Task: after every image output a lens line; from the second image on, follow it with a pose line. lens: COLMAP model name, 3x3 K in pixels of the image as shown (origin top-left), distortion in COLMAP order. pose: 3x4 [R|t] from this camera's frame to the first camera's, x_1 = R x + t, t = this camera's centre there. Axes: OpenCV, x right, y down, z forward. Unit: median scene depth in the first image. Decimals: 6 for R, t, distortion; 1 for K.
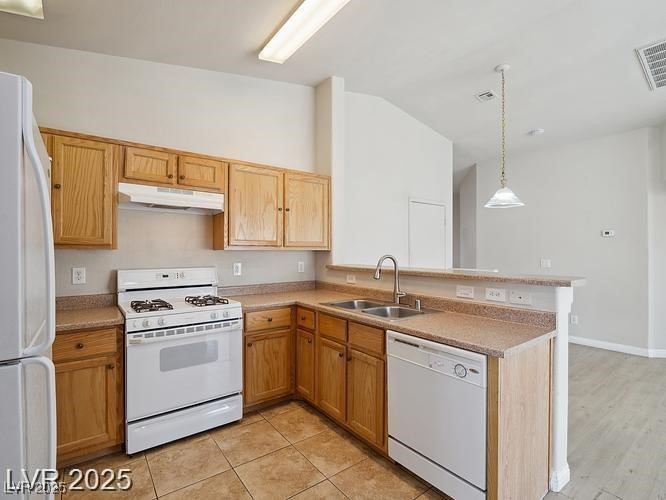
lens RADIAL K [[331.0, 0, 333.0], [0, 331.0, 250.0], [0, 0, 1]] dist [-0.007329, -0.000811]
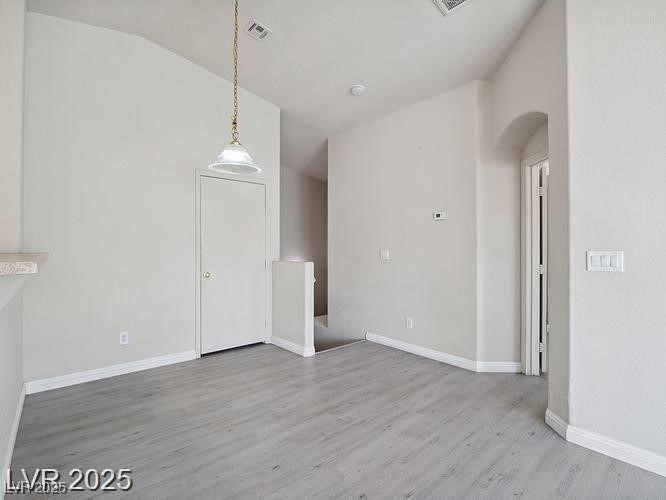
lens RADIAL K [[319.3, 0, 333.0], [0, 319.3, 250.0], [0, 0, 1]] dist [-0.002910, -0.000298]
pose [[0.998781, -0.001753, 0.049323, 0.790055], [0.001677, 0.999997, 0.001600, 0.044421], [-0.049326, -0.001515, 0.998782, 0.344767]]
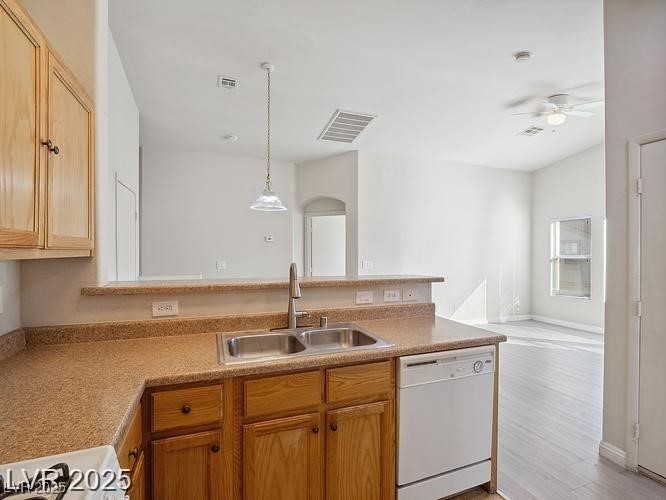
lens RADIAL K [[331.0, 0, 333.0], [0, 331.0, 250.0], [0, 0, 1]] dist [-0.007329, -0.000811]
pose [[0.273082, 0.006047, 0.961972, -0.427567], [-0.002283, 0.999982, -0.005637, -0.006469], [-0.961988, -0.000657, 0.273091, 0.626578]]
